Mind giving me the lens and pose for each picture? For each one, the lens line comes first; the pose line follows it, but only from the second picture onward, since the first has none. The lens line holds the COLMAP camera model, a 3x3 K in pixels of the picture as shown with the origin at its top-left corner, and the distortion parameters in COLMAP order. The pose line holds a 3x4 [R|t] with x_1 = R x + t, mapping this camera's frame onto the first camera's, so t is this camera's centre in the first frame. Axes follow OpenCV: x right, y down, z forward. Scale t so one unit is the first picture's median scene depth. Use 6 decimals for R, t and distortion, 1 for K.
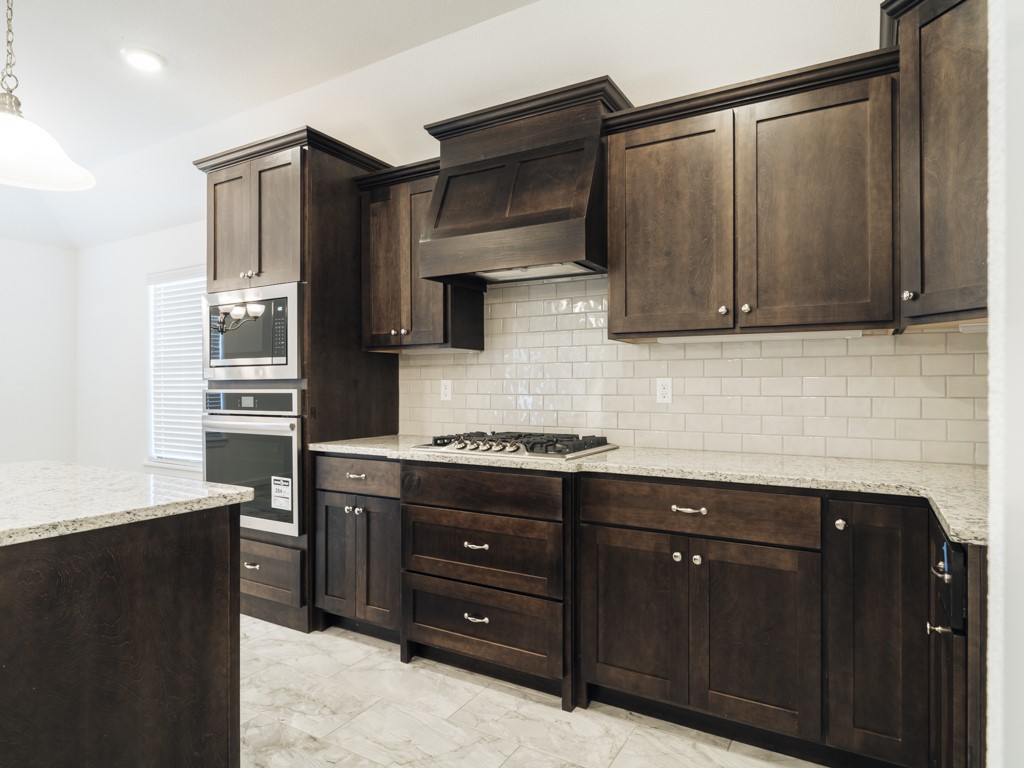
lens RADIAL K [[594.6, 0, 531.0], [0, 594.6, 385.4], [0, 0, 1]] dist [-0.005527, -0.000107]
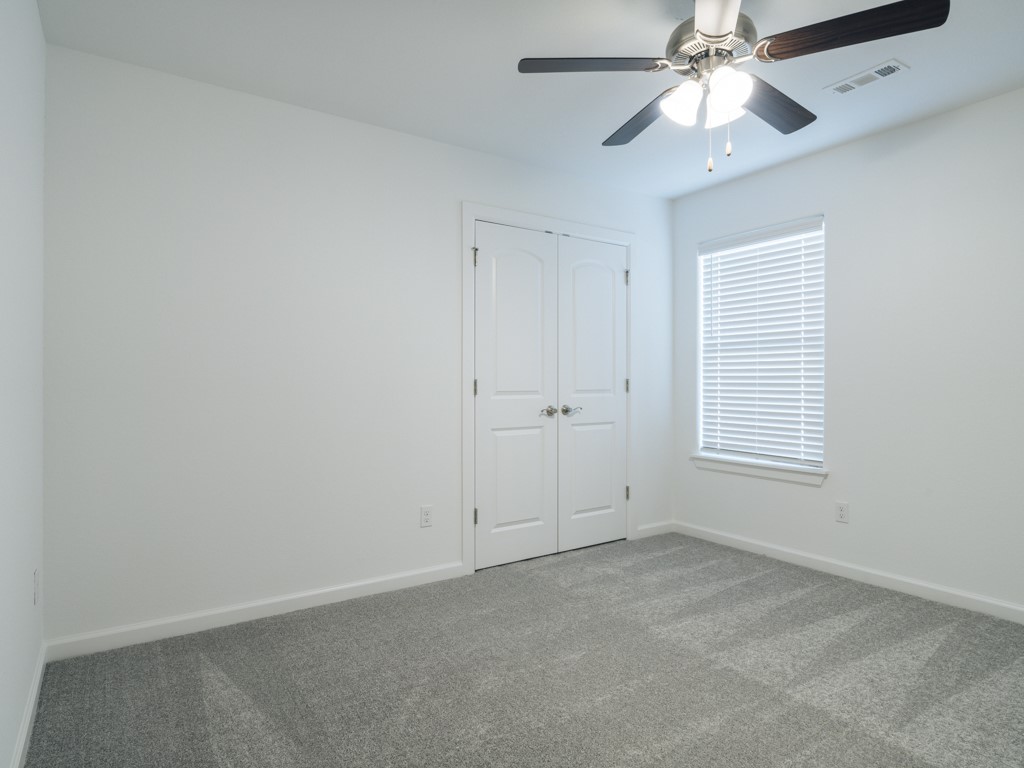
lens RADIAL K [[594.6, 0, 501.3], [0, 594.6, 384.0], [0, 0, 1]] dist [-0.005527, -0.000107]
pose [[0.890010, 0.004882, -0.455914, -0.857099], [-0.001320, 0.999966, 0.008132, 0.027409], [0.455938, -0.006636, 0.889987, 0.124309]]
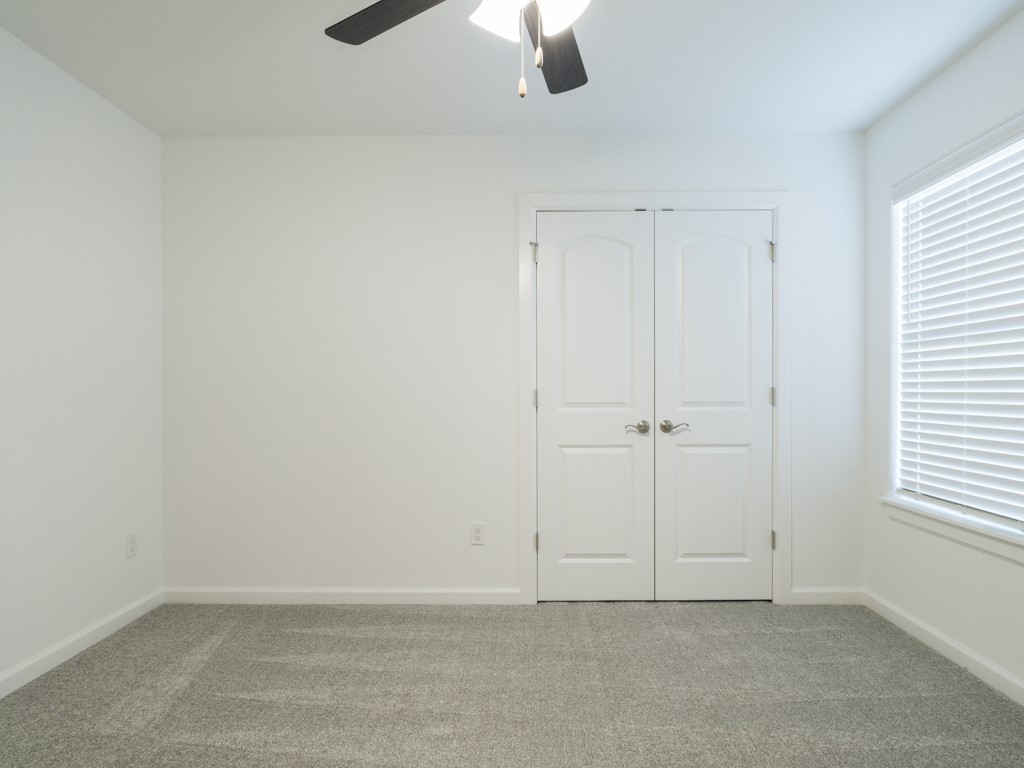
lens RADIAL K [[594.6, 0, 506.5], [0, 594.6, 401.1], [0, 0, 1]] dist [-0.005527, -0.000107]
pose [[0.474832, 0.013953, -0.879966, -0.513805], [0.003677, 0.999834, 0.017837, 0.030098], [0.880069, -0.011705, 0.474702, 0.629865]]
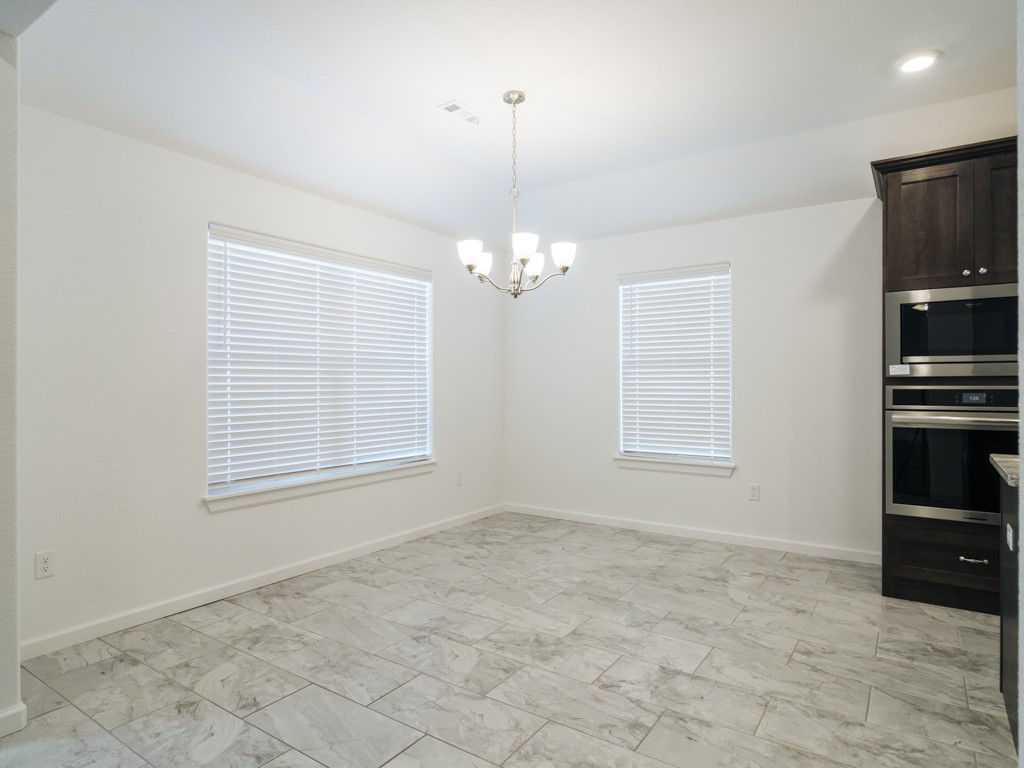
lens RADIAL K [[594.6, 0, 506.9], [0, 594.6, 384.0], [0, 0, 1]] dist [-0.005527, -0.000107]
pose [[0.996312, 0.000243, -0.085808, -1.282531], [-0.000056, 0.999998, 0.002178, 0.001546], [0.085808, -0.002165, 0.996309, -0.080197]]
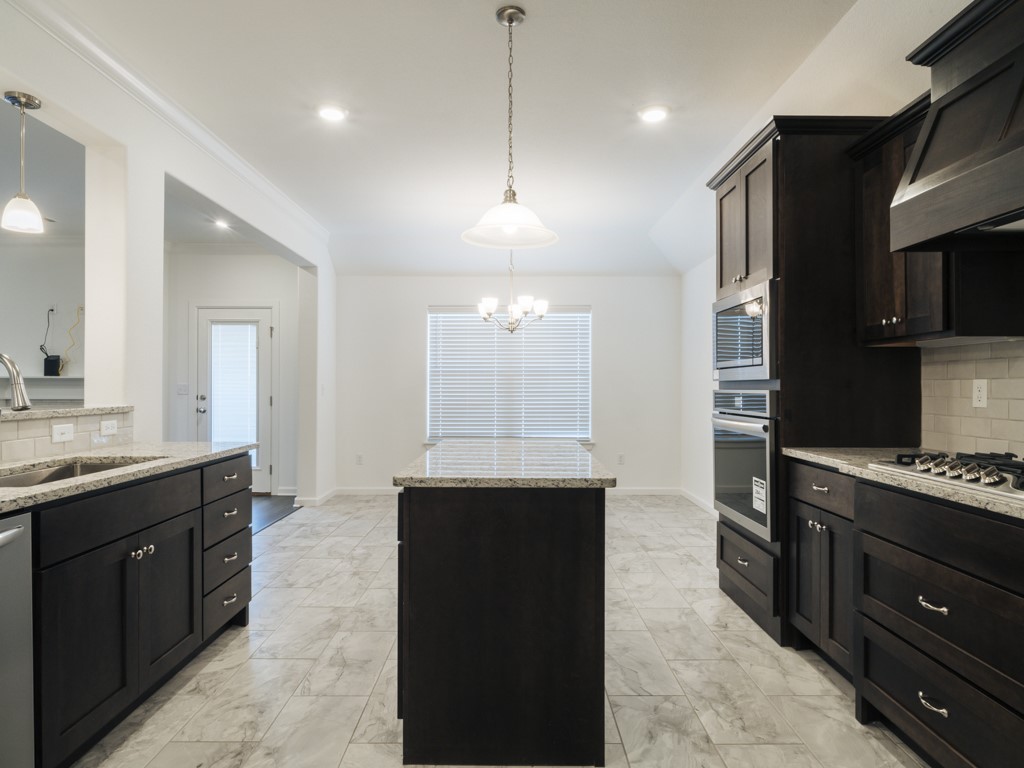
lens RADIAL K [[594.6, 0, 507.5], [0, 594.6, 385.6], [0, 0, 1]] dist [-0.005527, -0.000107]
pose [[0.491025, 0.001484, -0.871144, 0.243392], [-0.001230, 0.999999, 0.001010, -0.001655], [0.871145, 0.000576, 0.491026, 0.154338]]
